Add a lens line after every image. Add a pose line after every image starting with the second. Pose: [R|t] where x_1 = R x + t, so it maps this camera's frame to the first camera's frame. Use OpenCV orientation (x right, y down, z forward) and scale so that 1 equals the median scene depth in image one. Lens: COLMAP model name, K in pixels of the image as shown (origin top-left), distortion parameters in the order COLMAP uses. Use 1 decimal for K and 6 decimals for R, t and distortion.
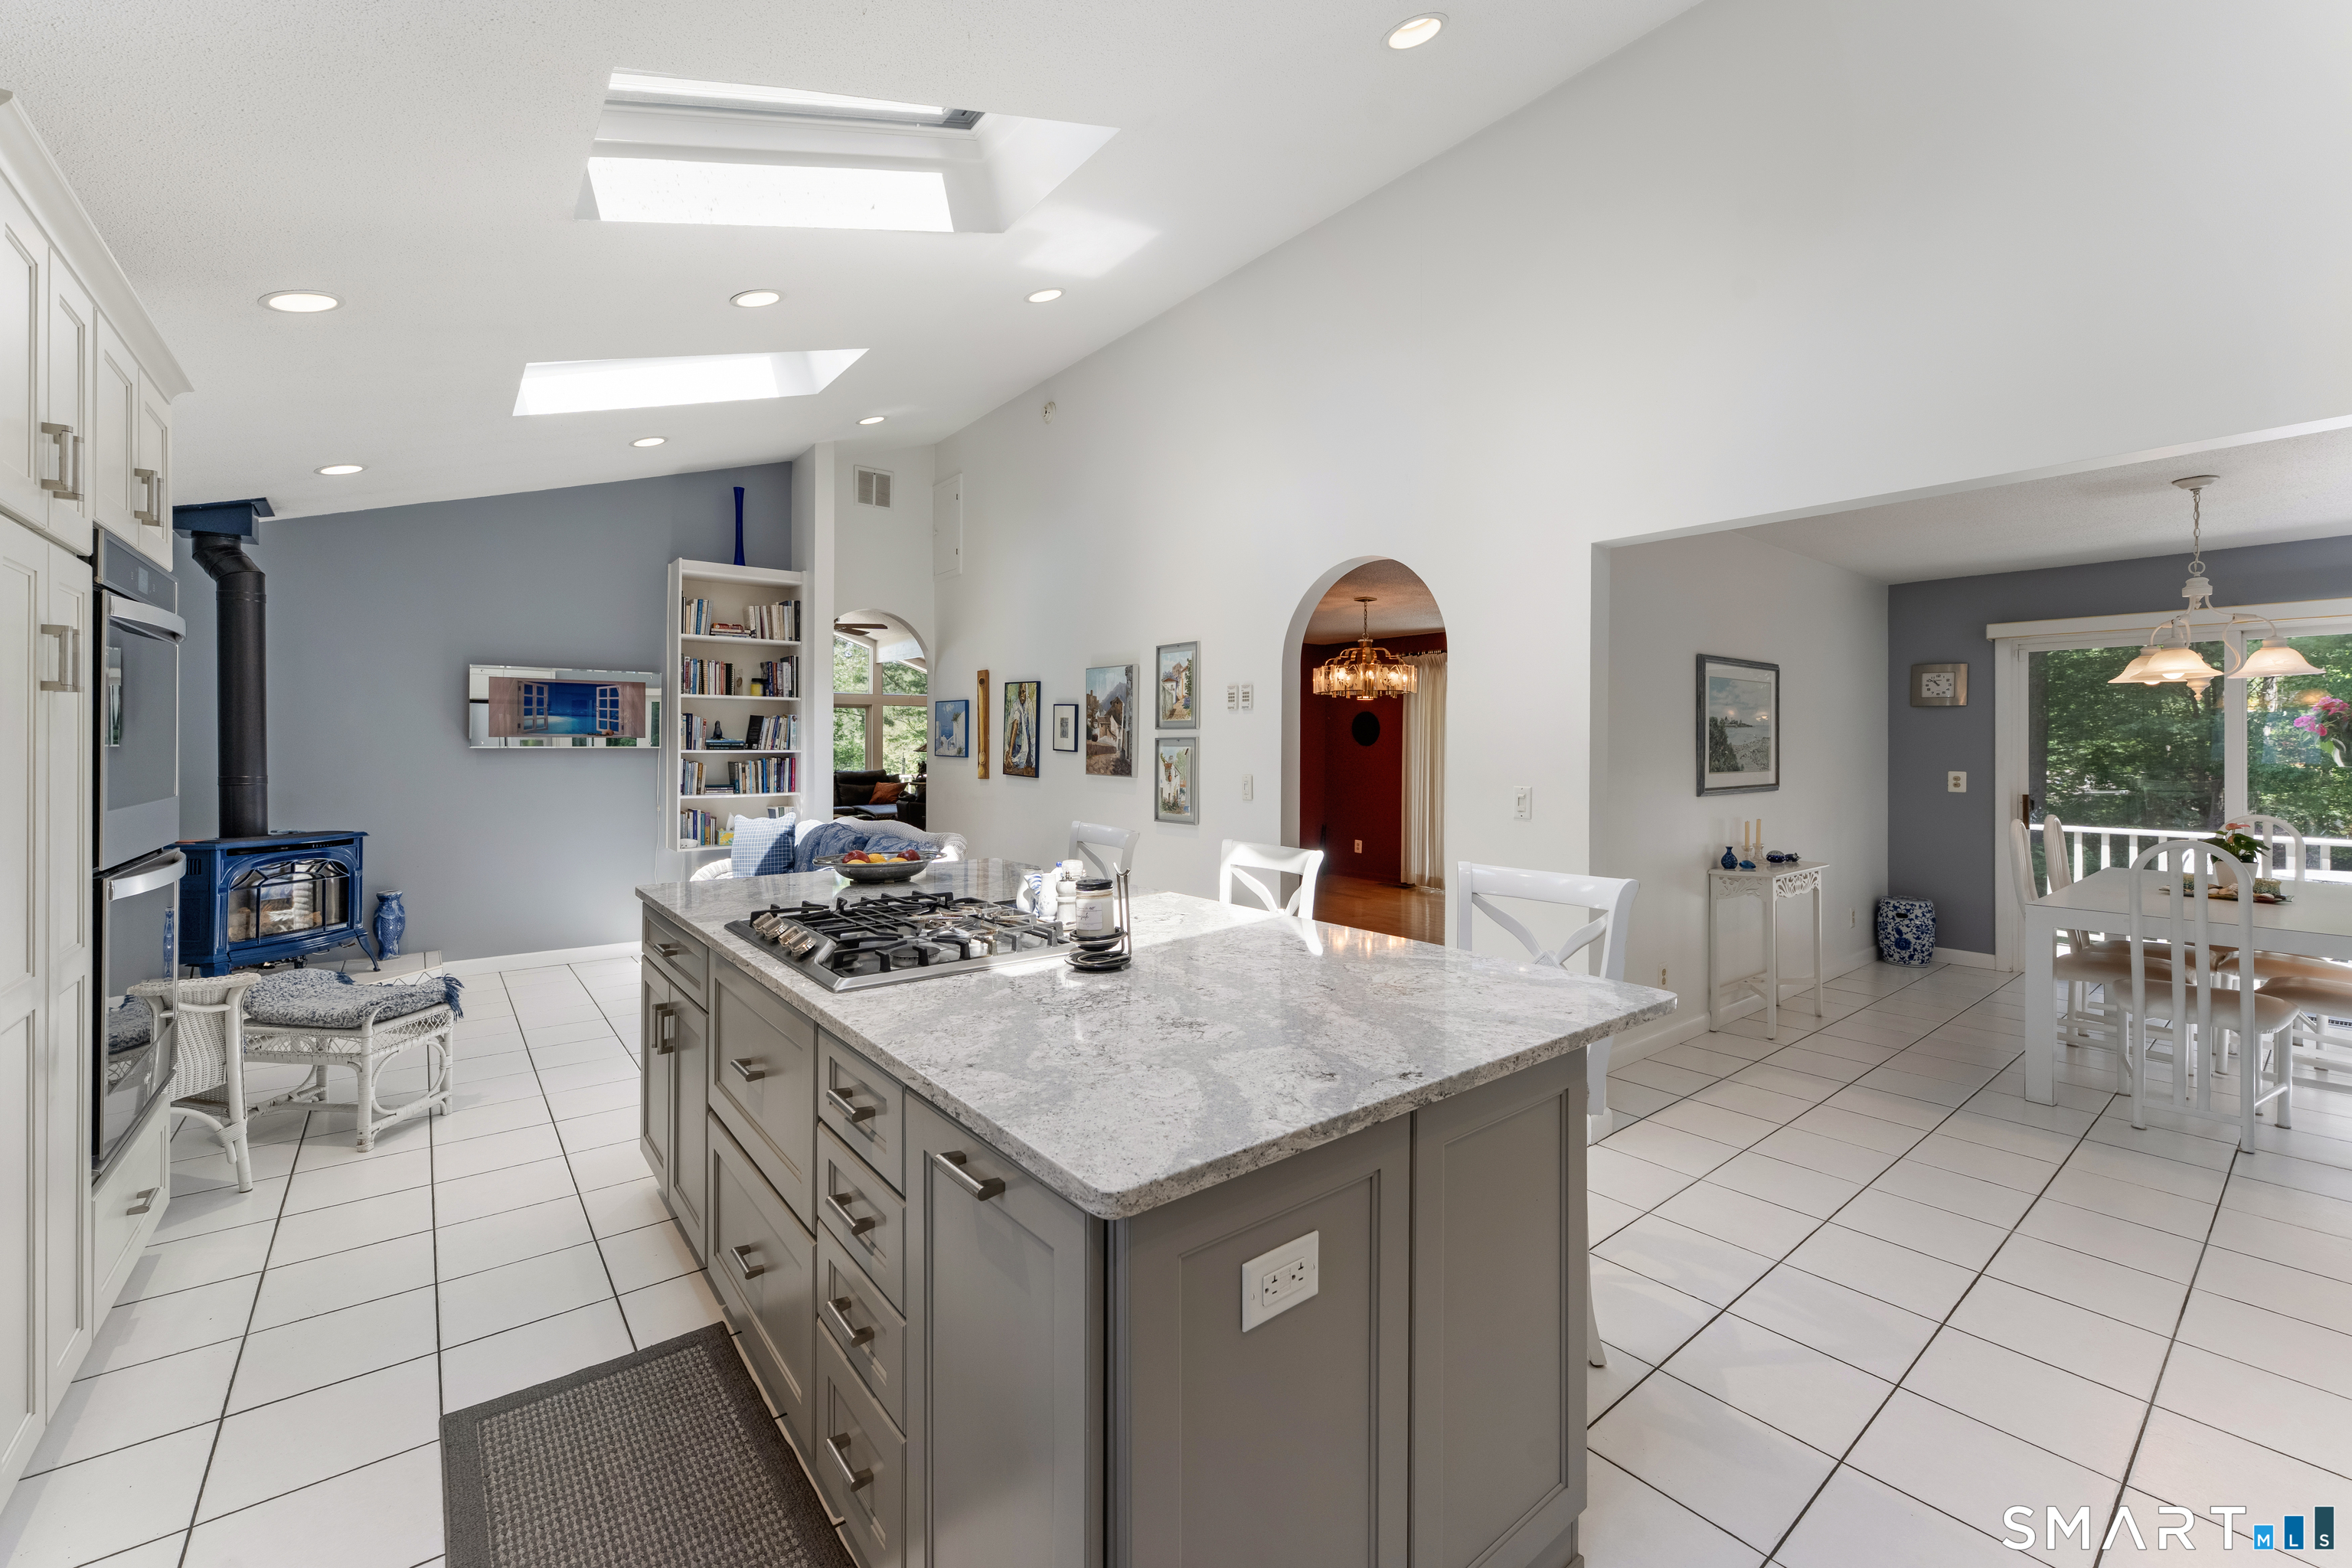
lens RADIAL K [[955.4, 0, 1181.4], [0, 955.4, 740.0], [0, 0, 1]] dist [-0.000257, 0.000122]
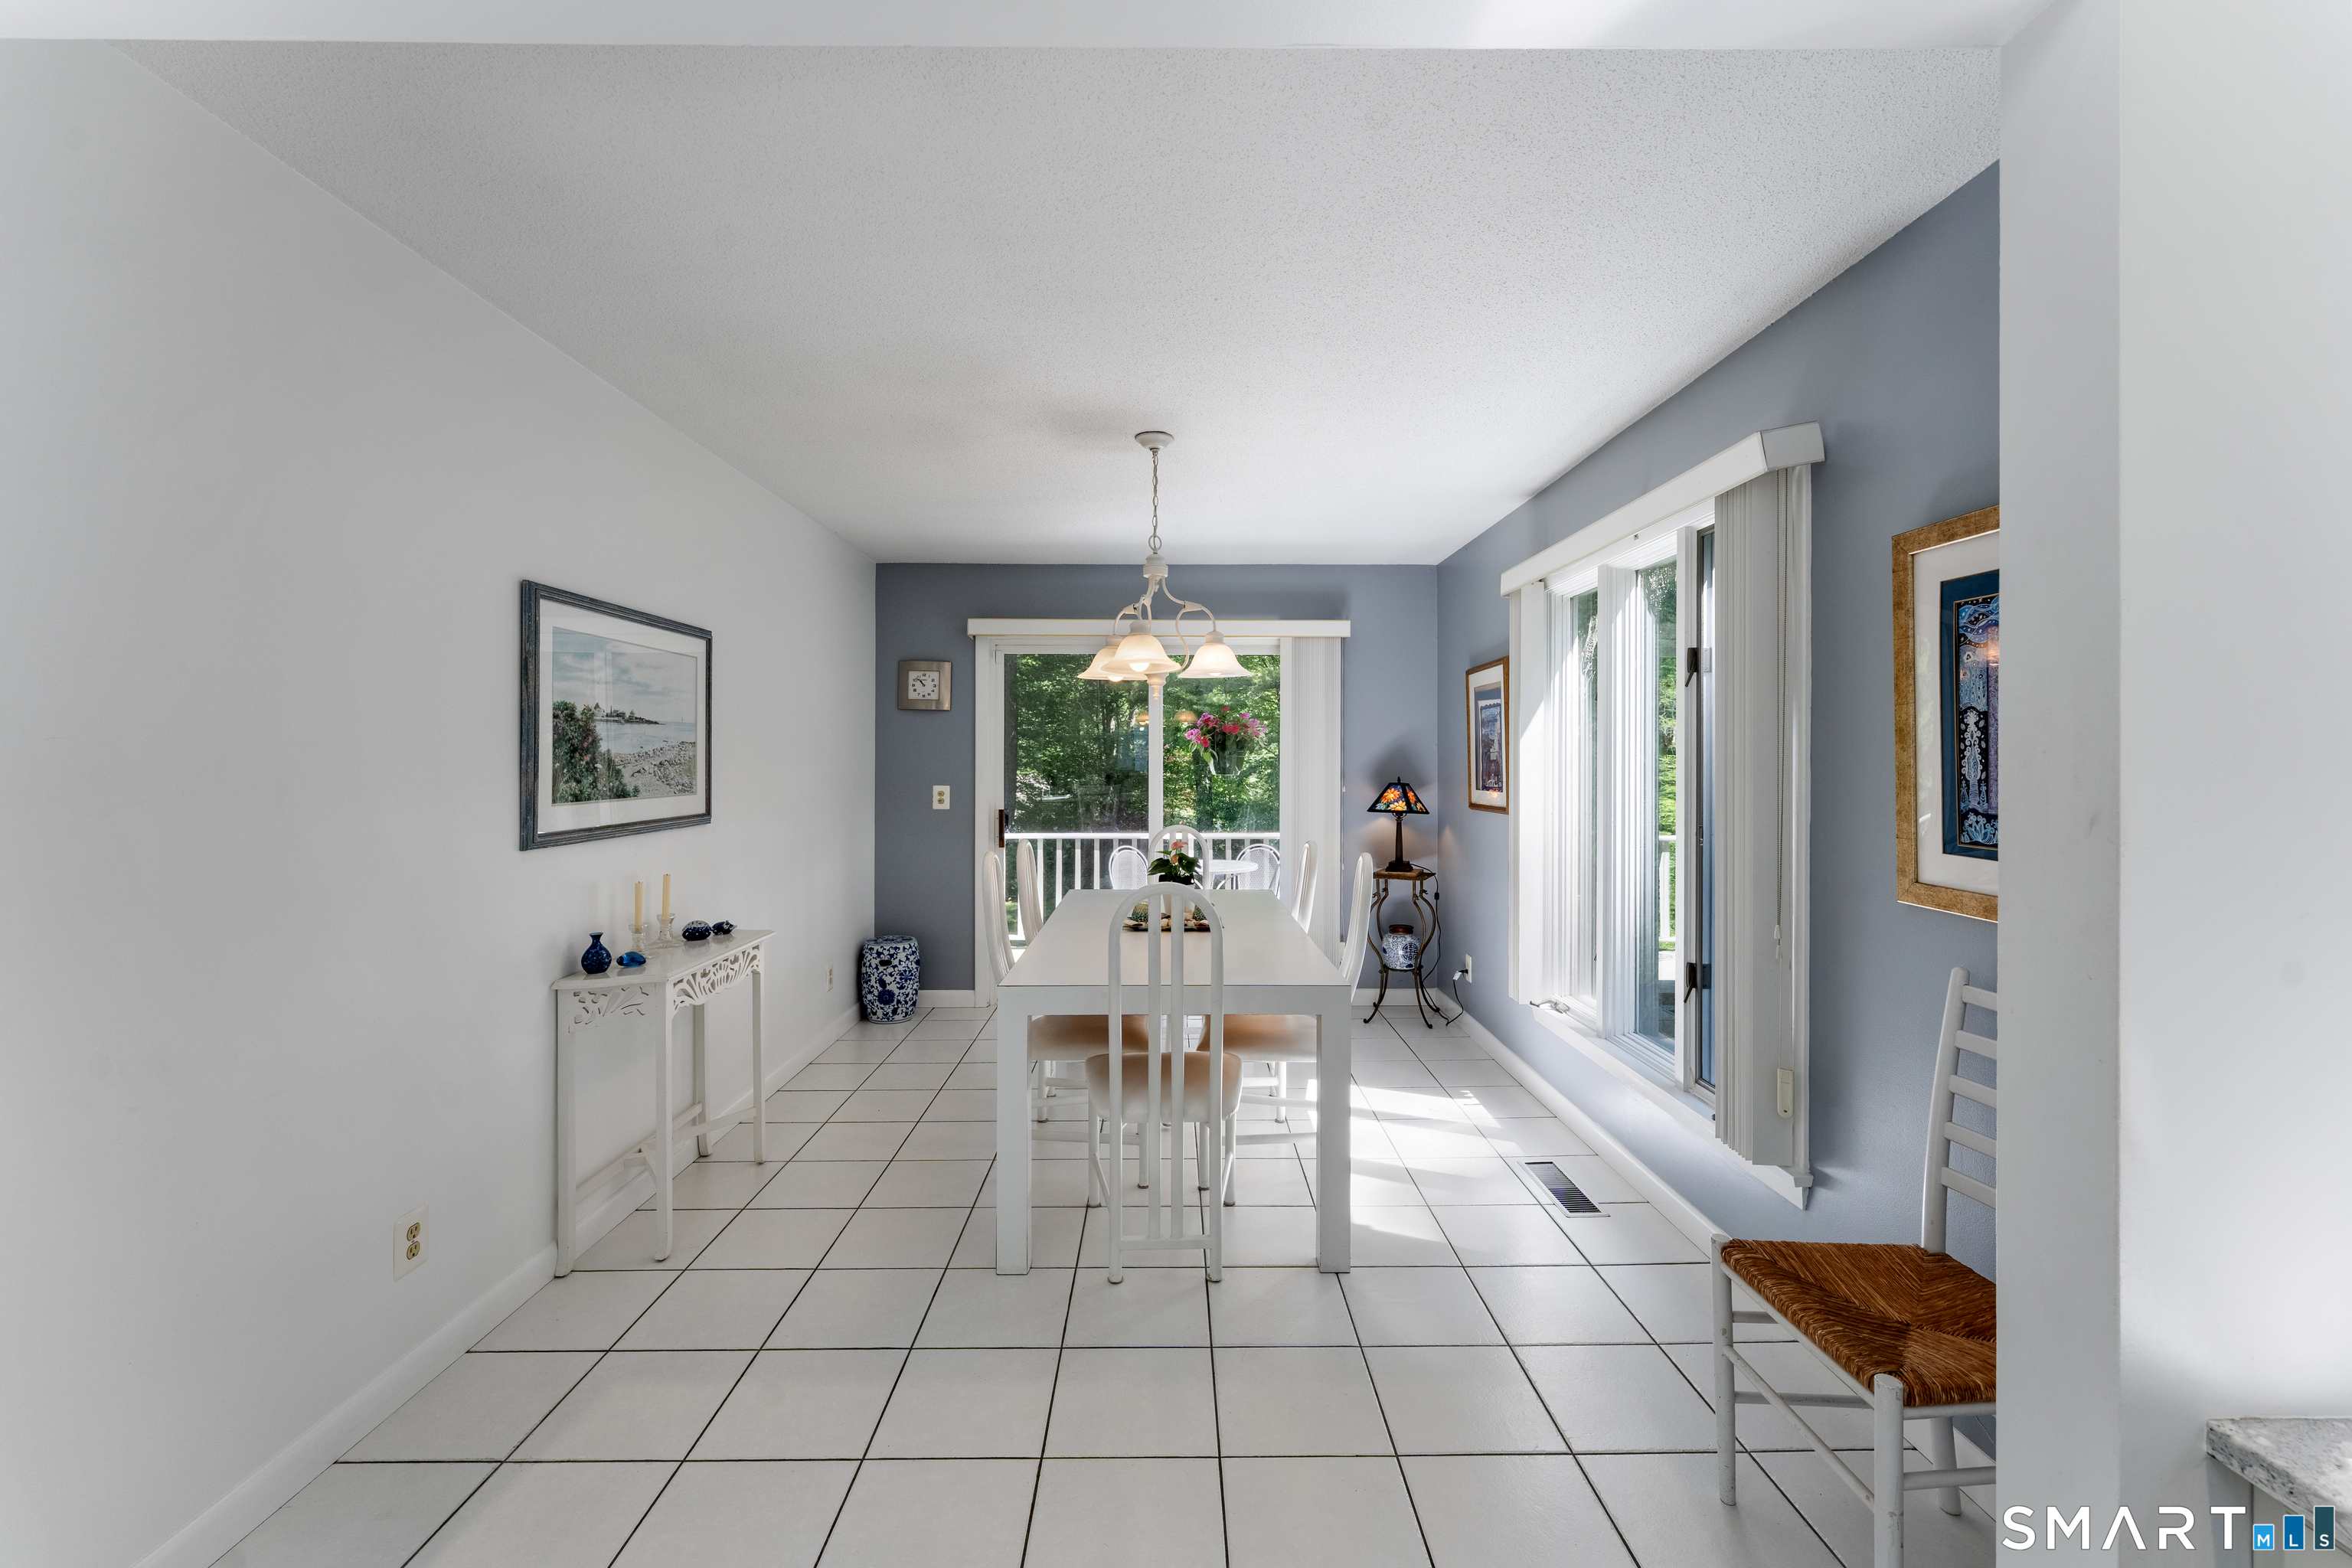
lens RADIAL K [[955.4, 0, 1181.4], [0, 955.4, 740.0], [0, 0, 1]] dist [-0.000257, 0.000122]
pose [[0.615556, 0.012671, 0.787991, 0.283325], [-0.000711, 0.999879, -0.015523, 0.005184], [-0.788093, 0.008996, 0.615490, 0.316993]]
